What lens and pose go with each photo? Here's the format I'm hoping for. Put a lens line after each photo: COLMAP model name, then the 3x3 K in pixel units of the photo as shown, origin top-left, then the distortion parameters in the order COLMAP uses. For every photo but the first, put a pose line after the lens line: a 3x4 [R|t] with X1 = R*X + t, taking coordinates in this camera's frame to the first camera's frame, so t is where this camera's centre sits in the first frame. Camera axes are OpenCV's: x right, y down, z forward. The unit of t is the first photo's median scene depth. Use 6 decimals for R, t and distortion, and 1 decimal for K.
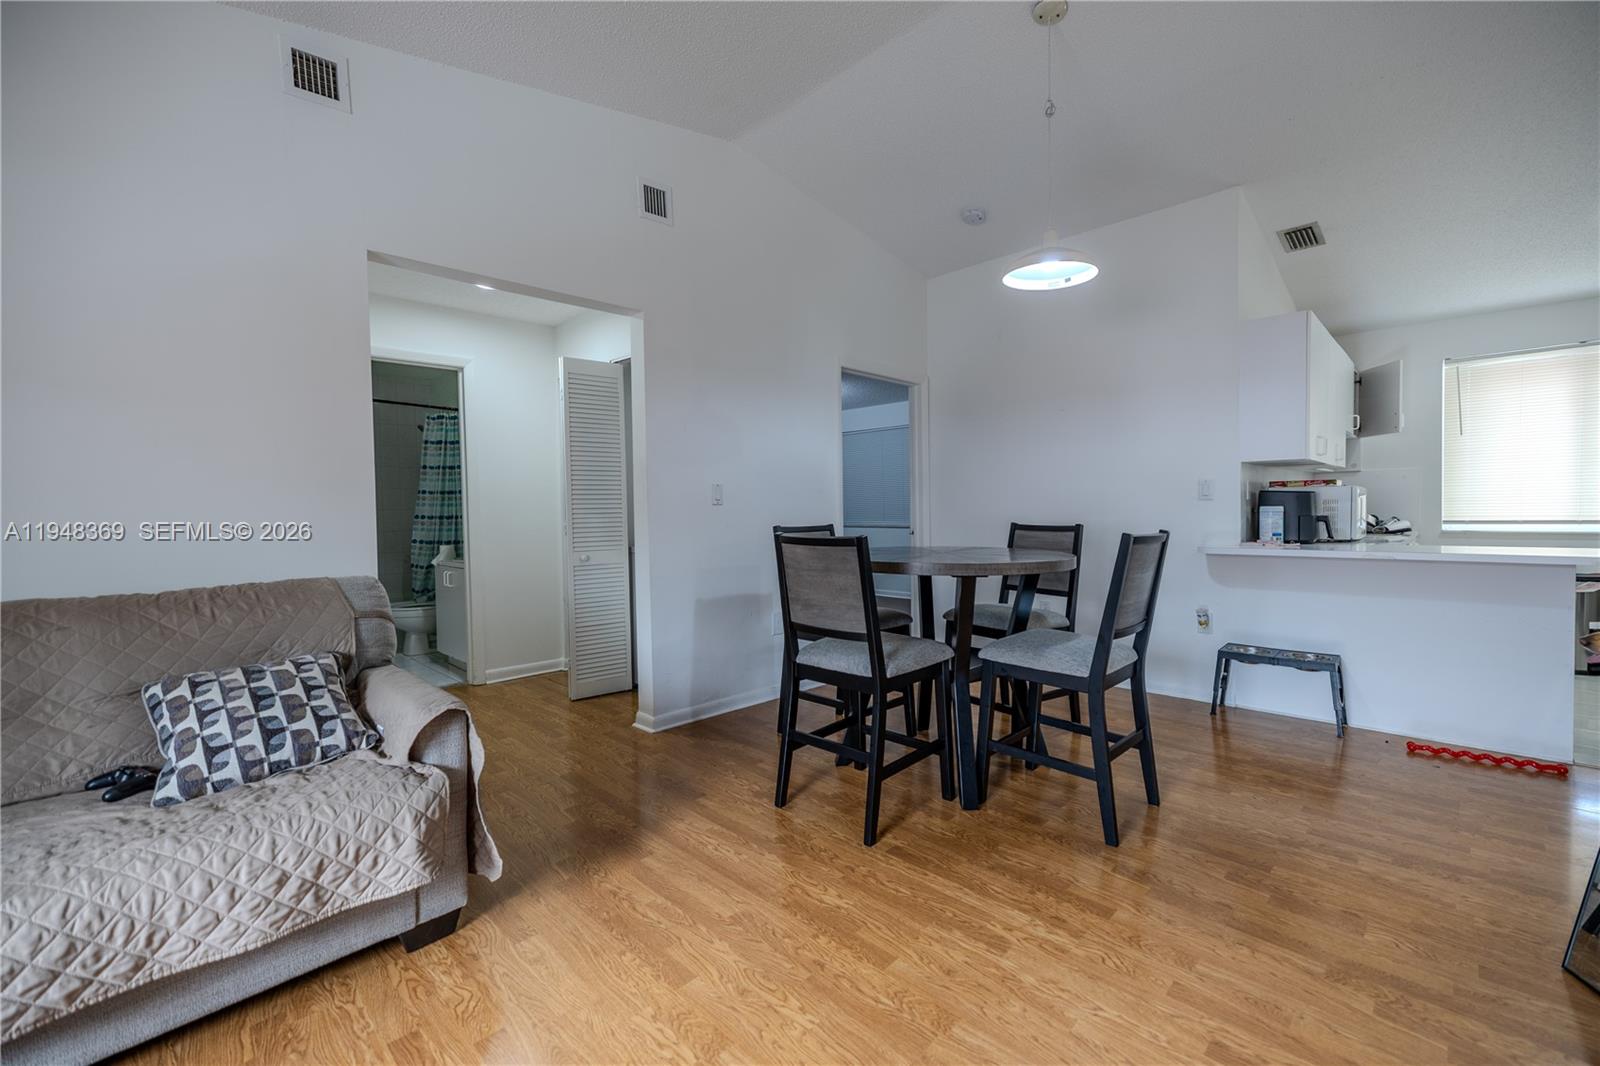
lens RADIAL K [[668.8, 0, 798.5], [0, 668.8, 532.5], [0, 0, 1]] dist [0.001172, 0.000202]
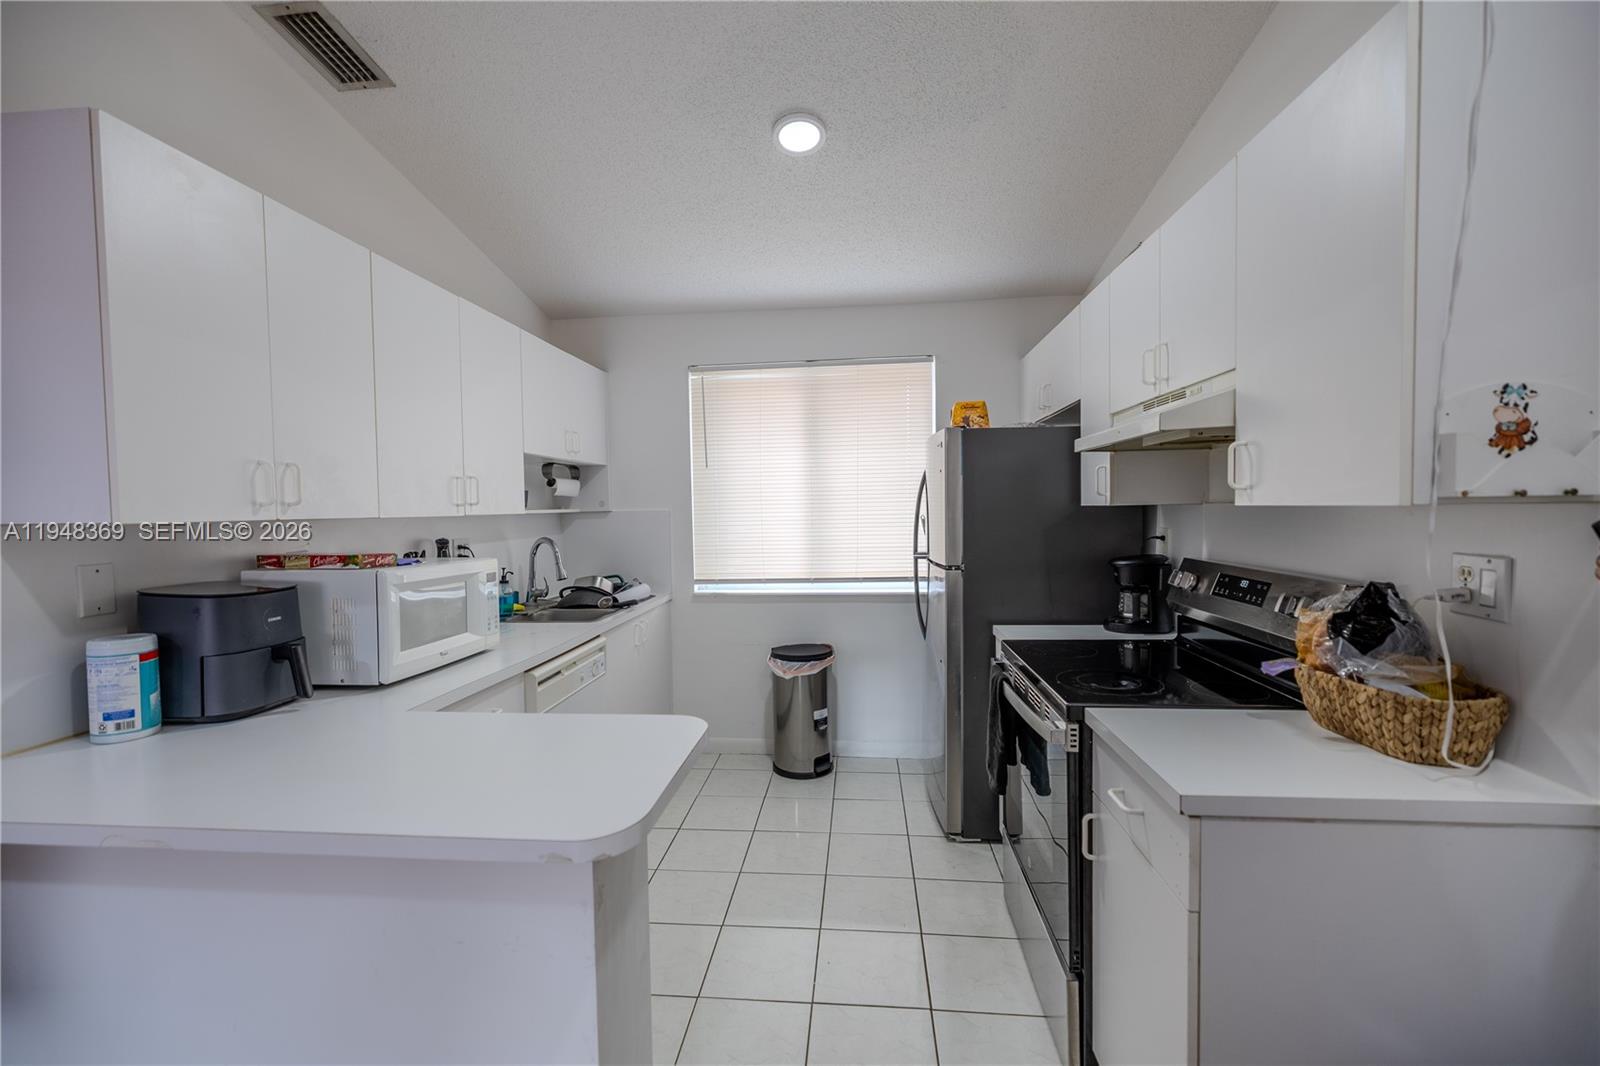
lens RADIAL K [[670.6, 0, 798.4], [0, 670.6, 531.6], [0, 0, 1]] dist [0.002150, -0.000018]
pose [[0.774678, -0.017718, 0.632108, 1.395007], [0.024539, 0.999697, -0.002052, -0.164092], [-0.631880, 0.017101, 0.774878, 0.820850]]
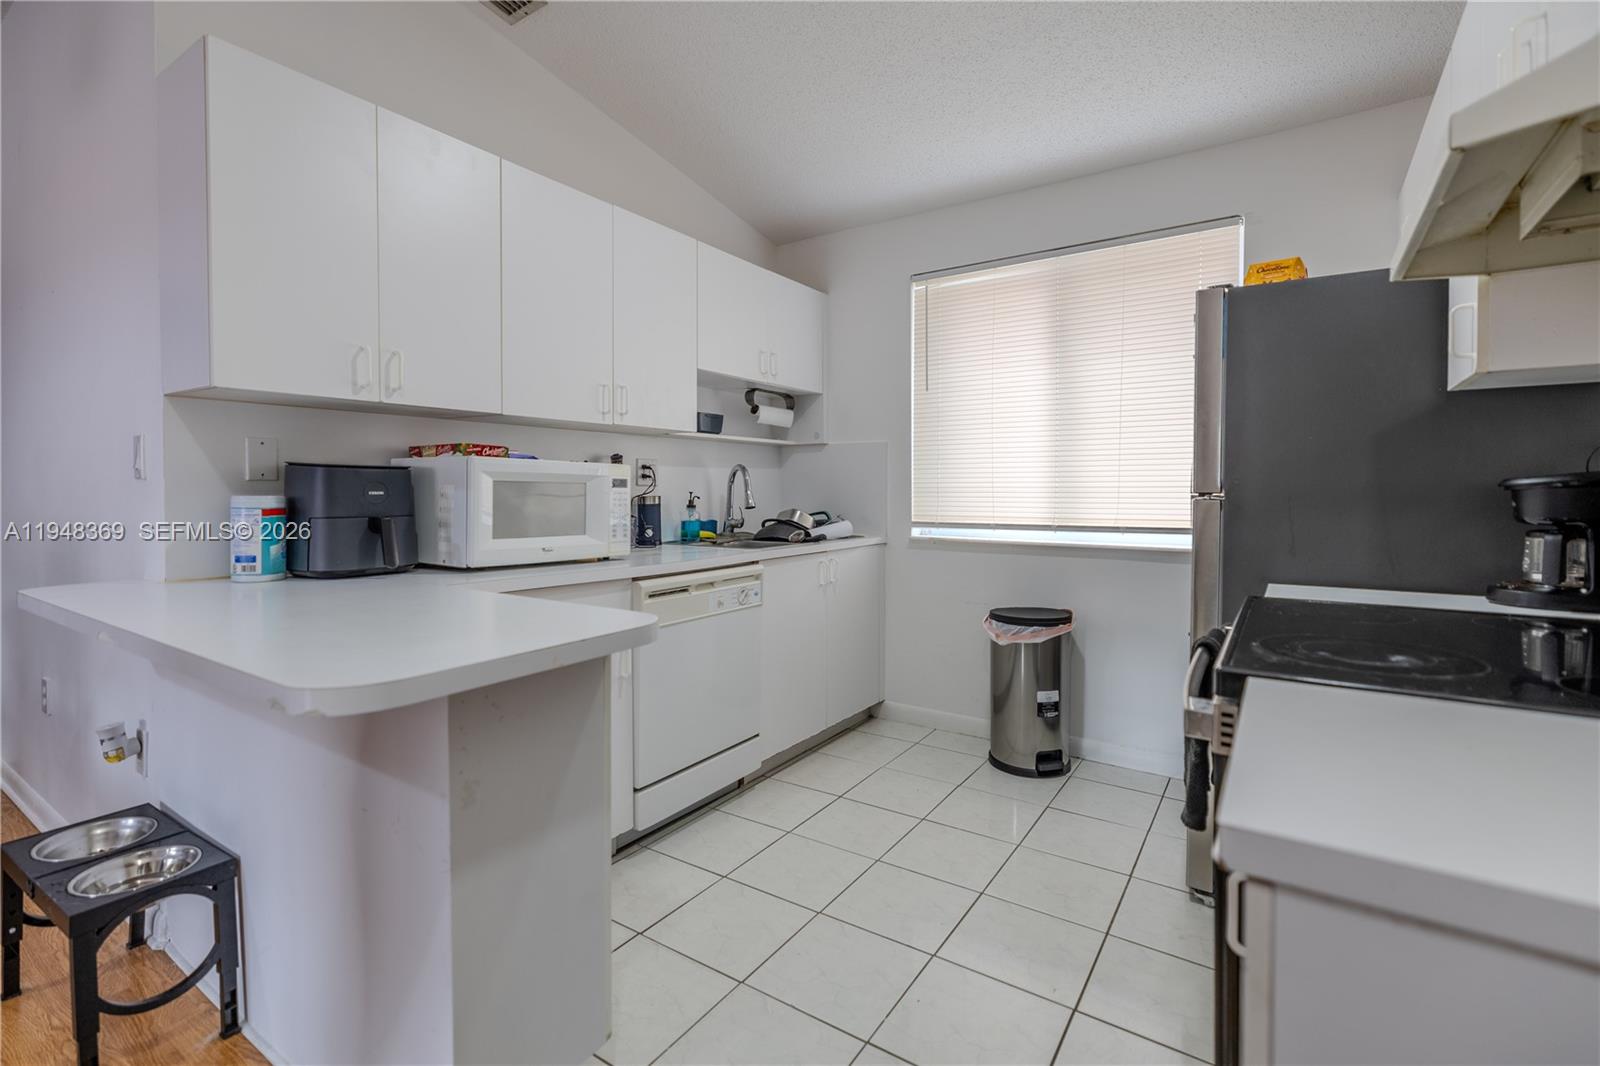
lens RADIAL K [[710.9, 0, 811.5], [0, 710.9, 500.8], [0, 0, 1]] dist [0.001783, 0.000113]
pose [[0.981313, 0.010198, 0.192145, 1.775221], [-0.006030, 0.999734, -0.022265, -0.054594], [-0.192321, 0.020691, 0.981114, 0.823624]]
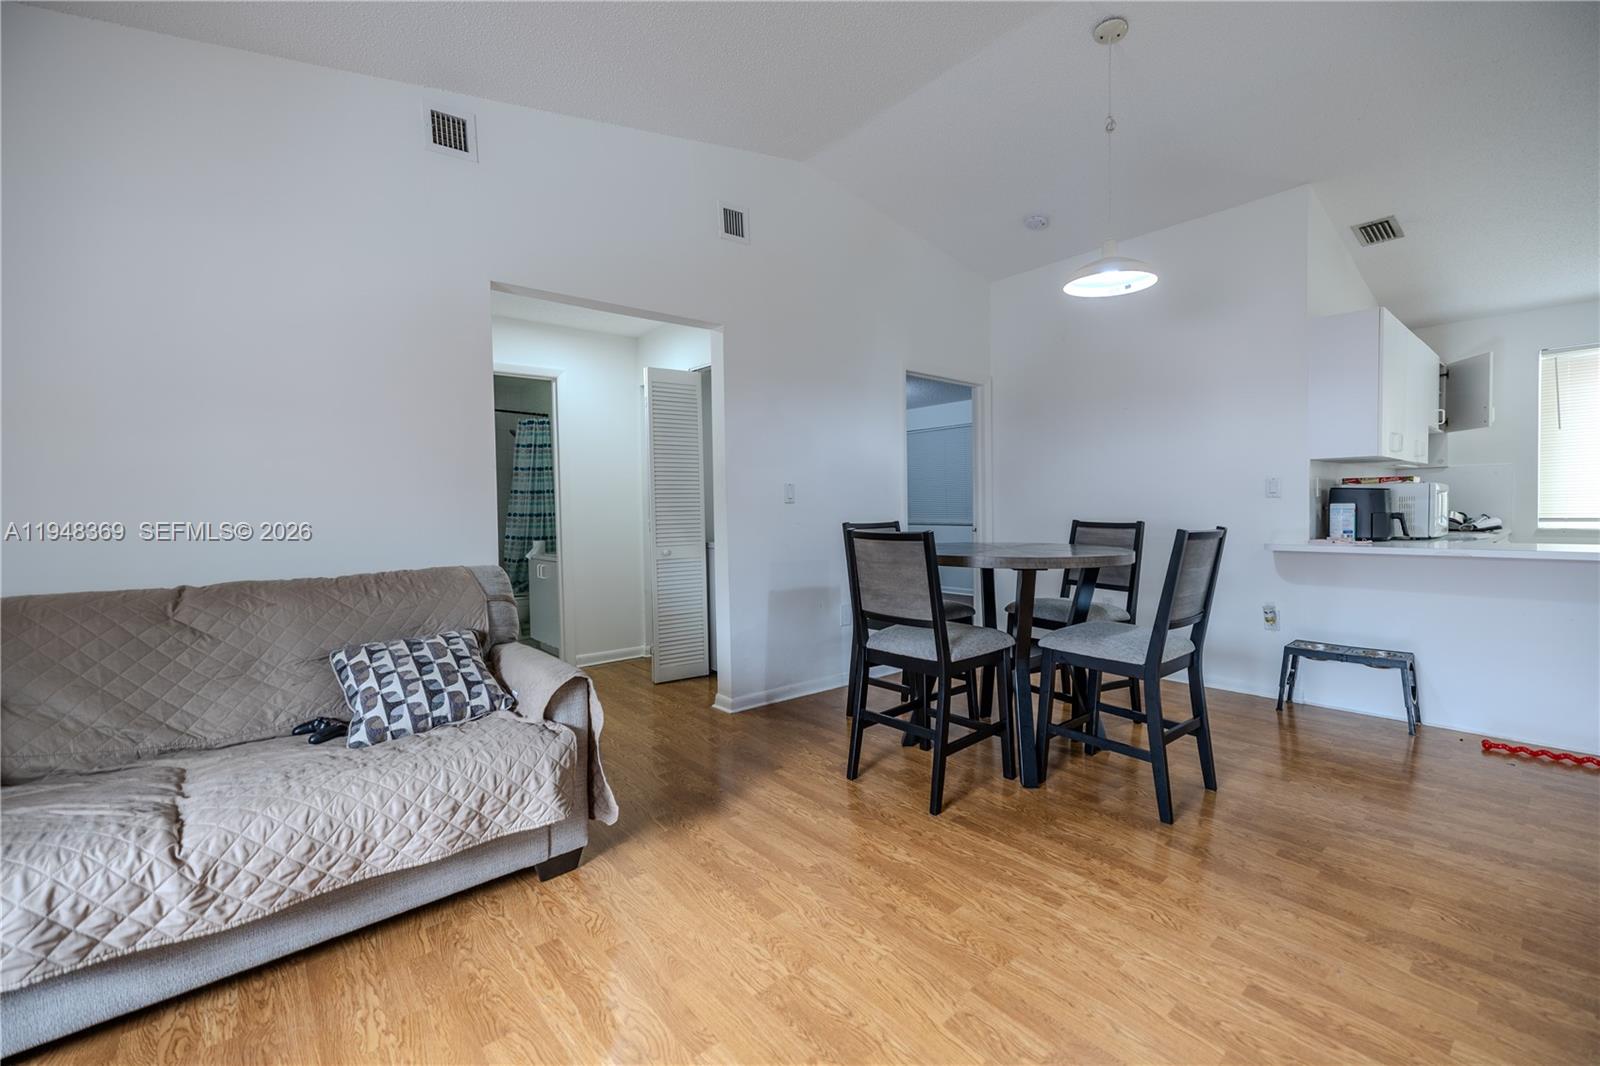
lens RADIAL K [[670.6, 0, 798.4], [0, 670.6, 531.6], [0, 0, 1]] dist [0.002150, -0.000018]
pose [[0.996093, 0.001928, -0.088294, -0.023932], [-0.001781, 0.999997, 0.001753, 0.004994], [0.088297, -0.001589, 0.996093, -0.130505]]
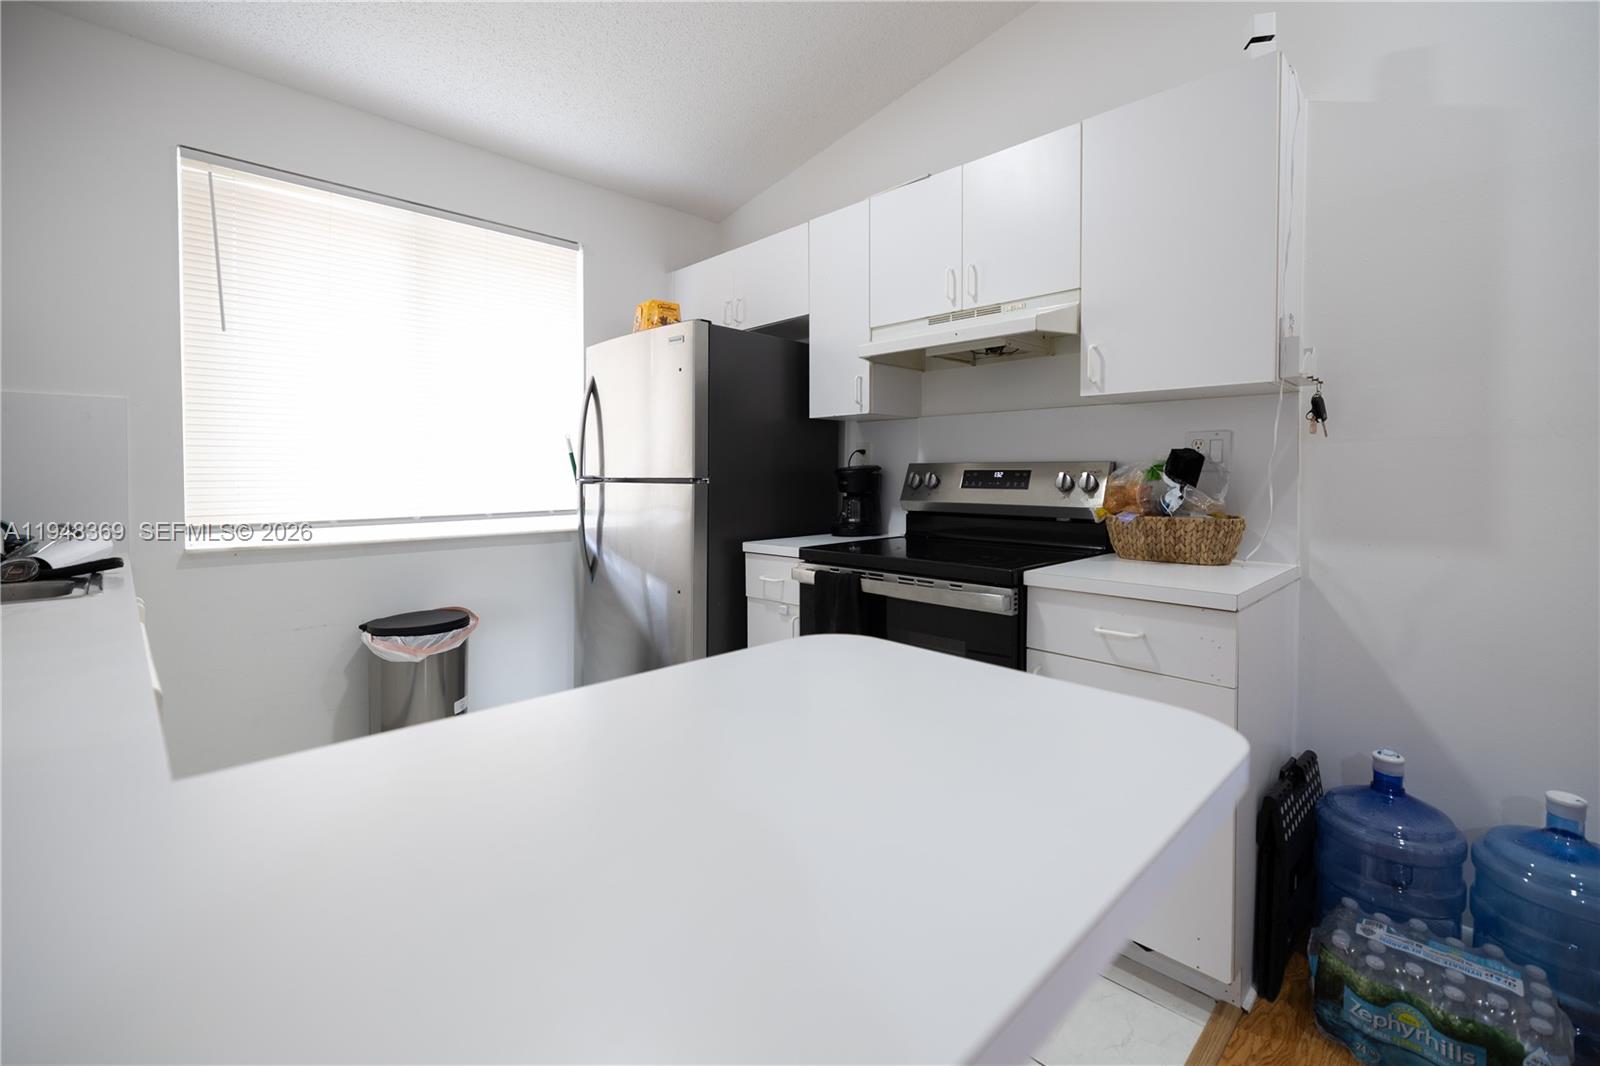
lens RADIAL K [[693.9, 0, 838.8], [0, 693.9, 467.3], [0, 0, 1]] dist [-0.000041, -0.000078]
pose [[-0.001760, 0.021408, 0.999769, 1.274631], [0.036607, 0.999102, -0.021329, -0.075661], [-0.999328, 0.036561, -0.002542, 1.431215]]
